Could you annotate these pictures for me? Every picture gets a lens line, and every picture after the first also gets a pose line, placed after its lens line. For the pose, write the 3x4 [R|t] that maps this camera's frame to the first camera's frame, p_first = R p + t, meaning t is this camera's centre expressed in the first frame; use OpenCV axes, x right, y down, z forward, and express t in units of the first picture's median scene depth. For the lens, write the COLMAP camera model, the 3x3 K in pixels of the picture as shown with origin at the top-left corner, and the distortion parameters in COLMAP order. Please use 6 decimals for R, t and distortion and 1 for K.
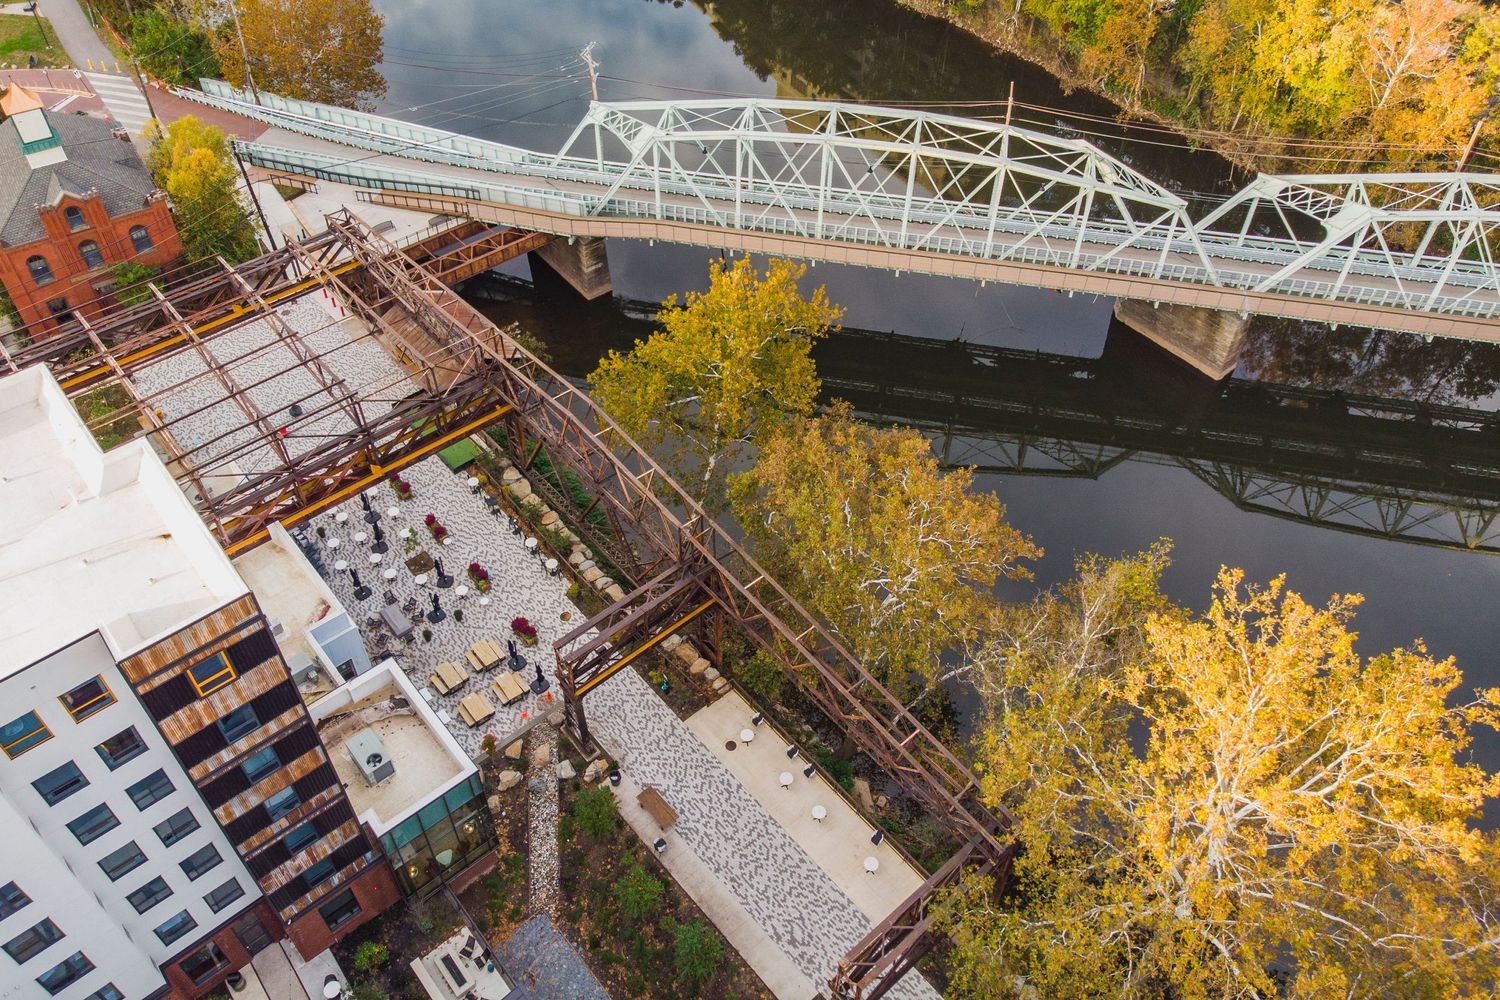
lens RADIAL K [[1153.3, 0, 738.8], [0, 1153.3, 525.3], [0, 0, 1]] dist [-0.055819, 0.138386]
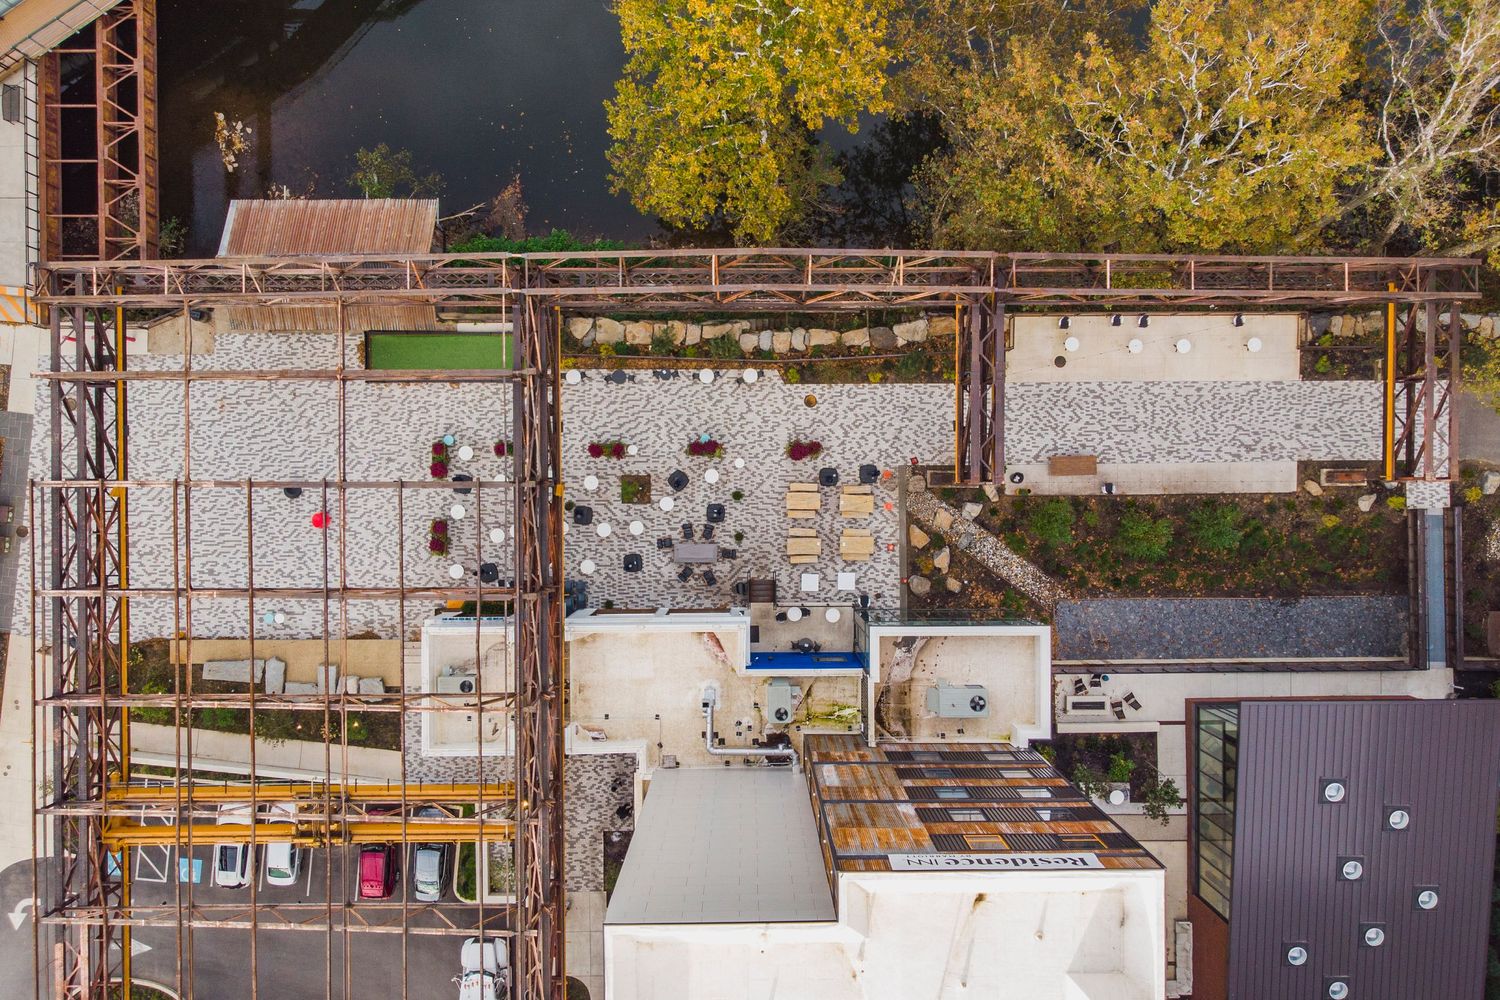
lens RADIAL K [[1075.9, 0, 758.4], [0, 1075.9, 497.6], [0, 0, 1]] dist [0.020655, -0.017058]
pose [[0.637249, -0.770591, 0.010171, -0.274252], [0.537593, 0.453947, 0.710581, -0.551922], [-0.552184, -0.447349, 0.703542, 0.475754]]
